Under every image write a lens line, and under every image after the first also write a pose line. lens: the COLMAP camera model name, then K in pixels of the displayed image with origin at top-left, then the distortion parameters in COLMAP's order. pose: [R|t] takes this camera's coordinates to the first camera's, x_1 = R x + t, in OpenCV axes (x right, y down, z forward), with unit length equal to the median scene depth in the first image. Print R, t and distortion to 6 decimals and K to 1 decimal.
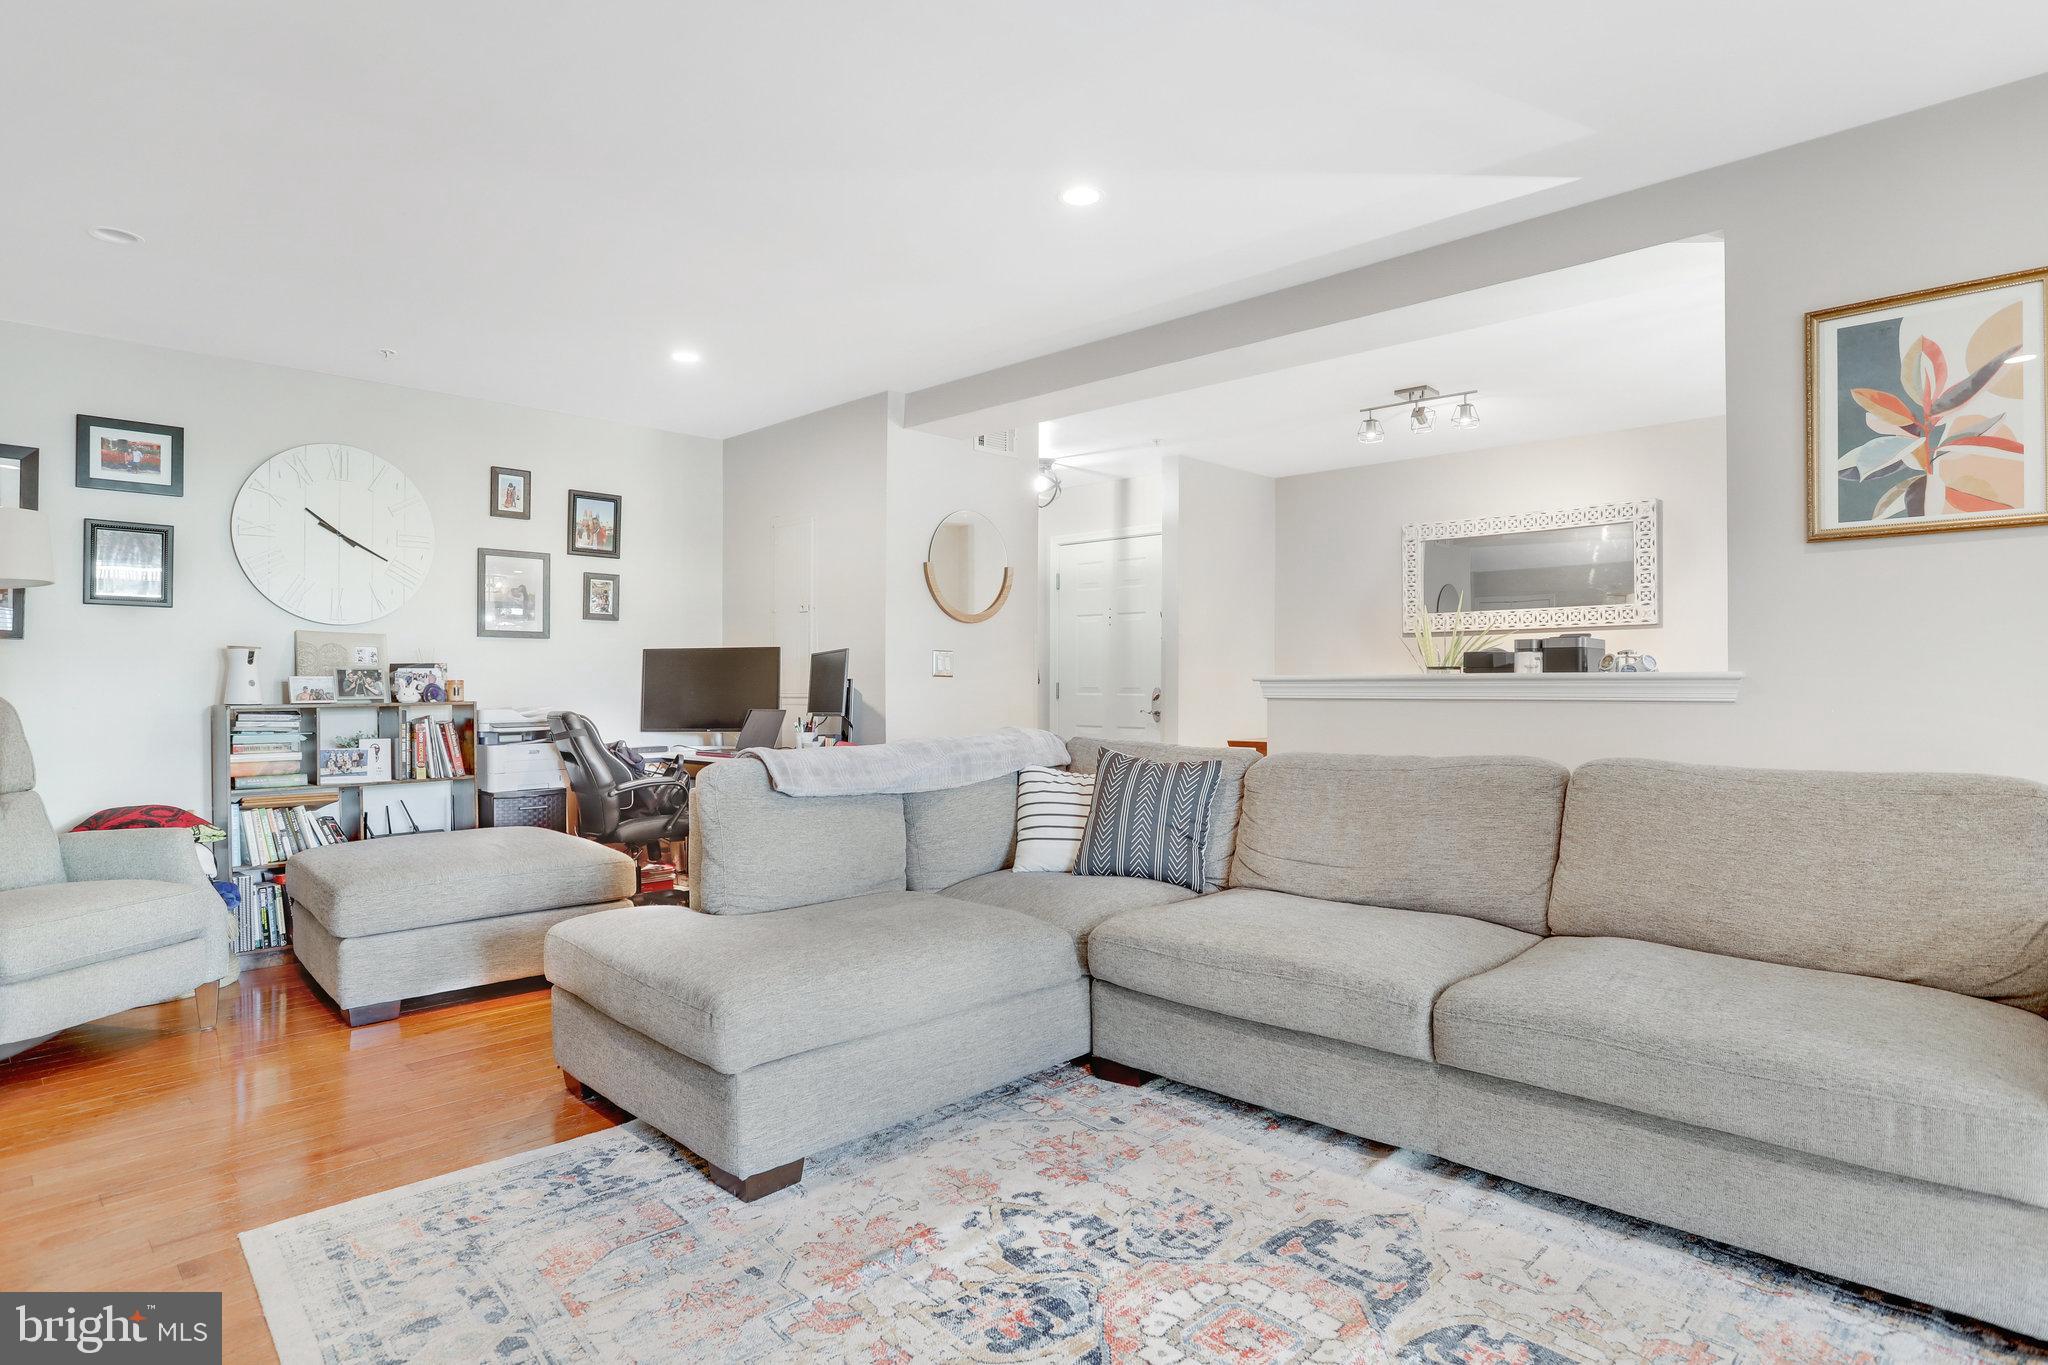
lens RADIAL K [[1030.8, 0, 1042.5], [0, 1030.8, 693.7], [0, 0, 1]] dist [-0.061838, 0.028614]
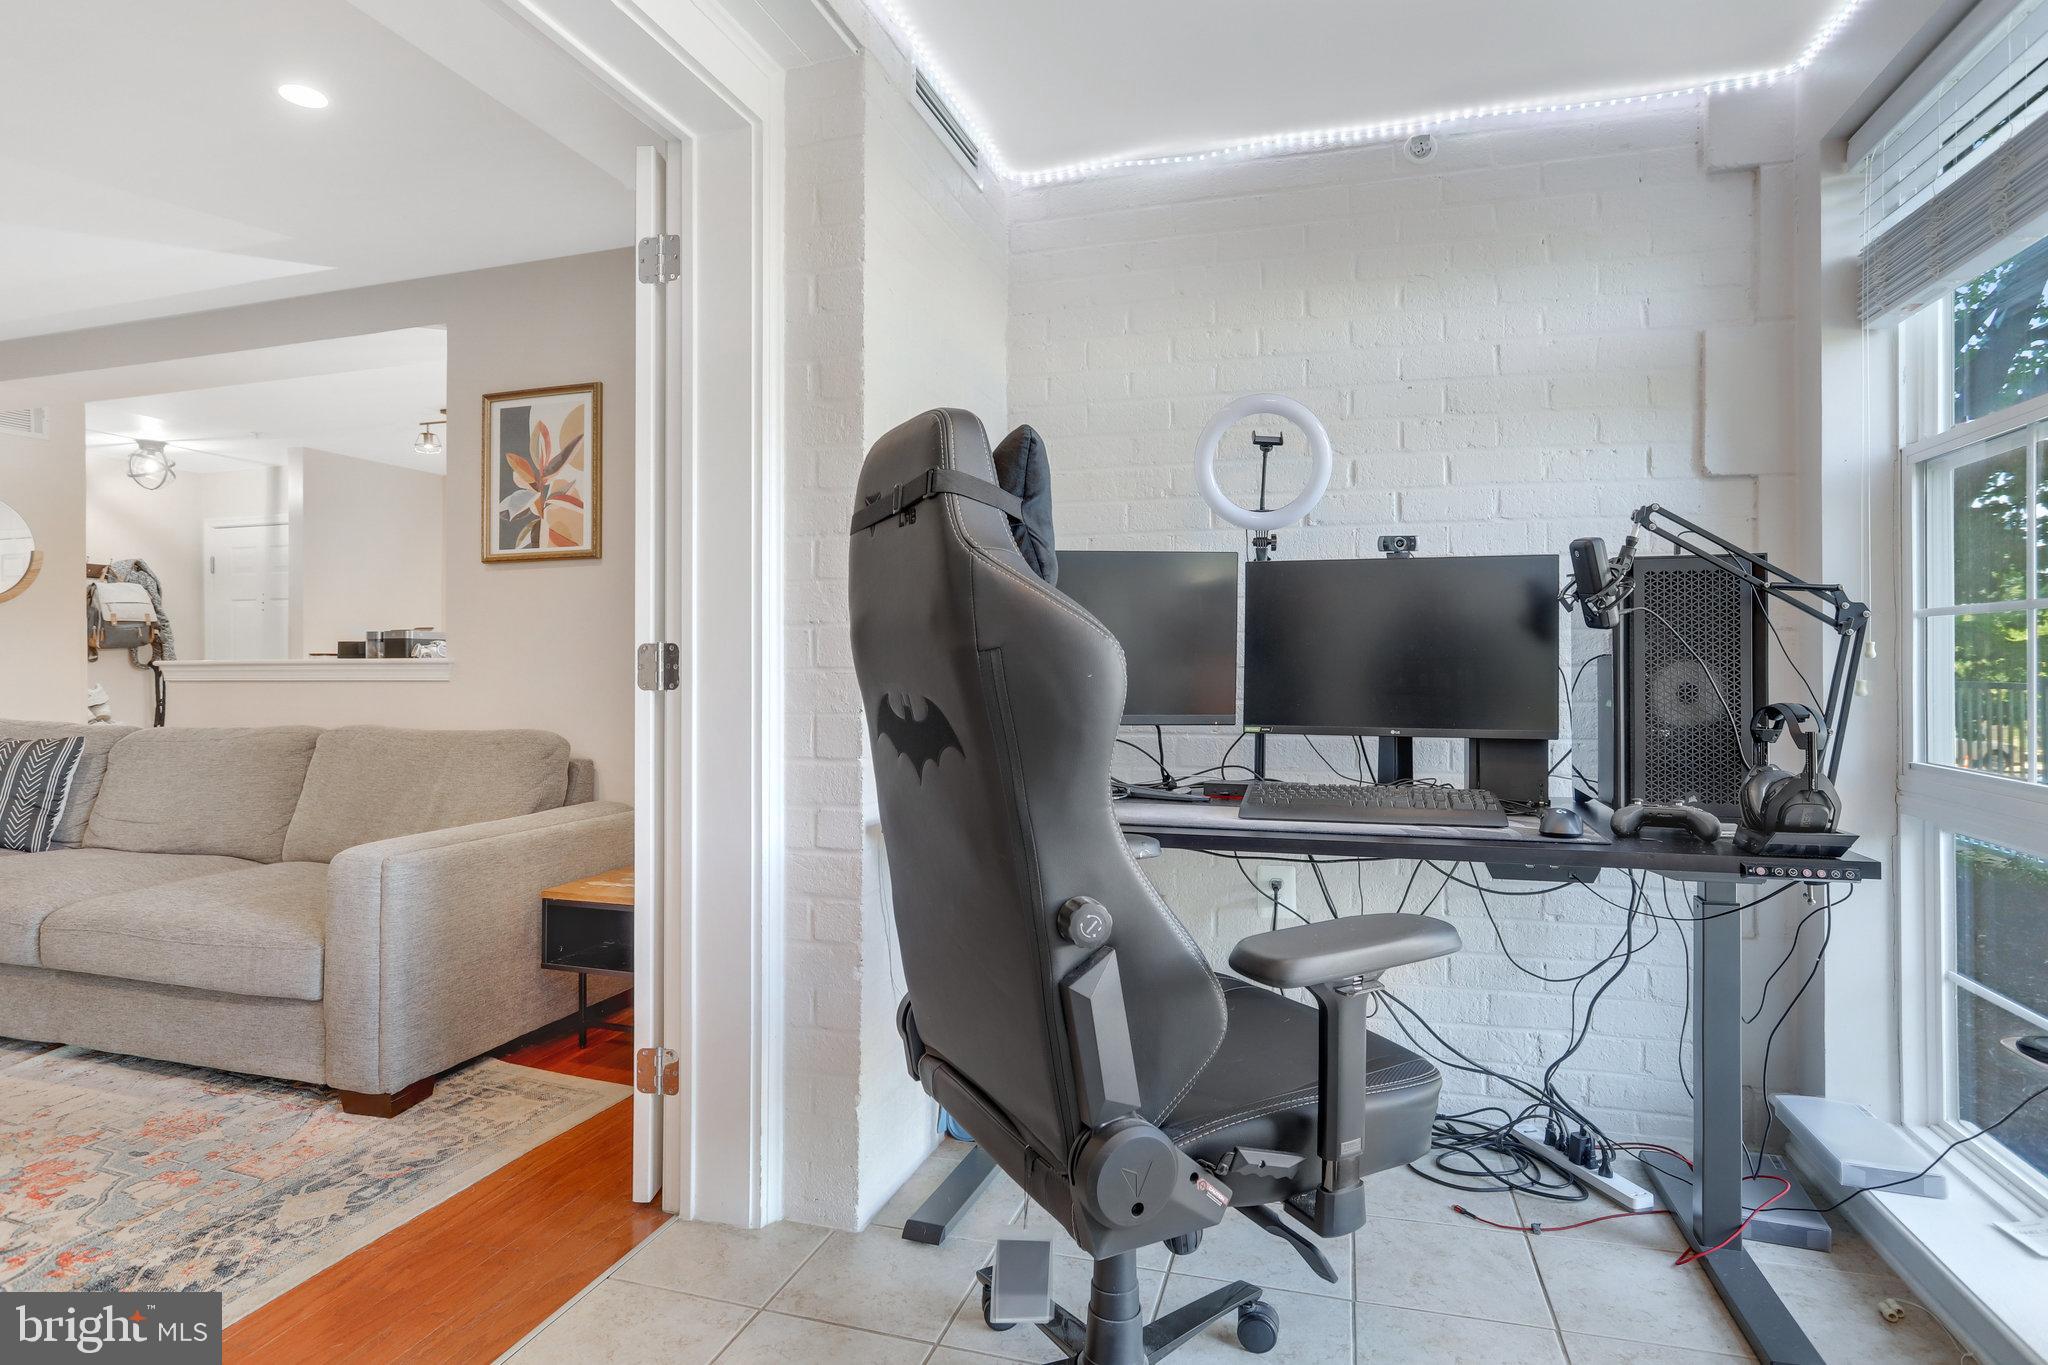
lens RADIAL K [[1030.8, 0, 1042.5], [0, 1030.8, 693.7], [0, 0, 1]] dist [-0.061838, 0.028614]
pose [[0.900861, -0.012706, 0.433922, 0.877266], [0.005594, 0.999828, 0.017664, 0.006045], [-0.434072, -0.013485, 0.900777, -0.591299]]
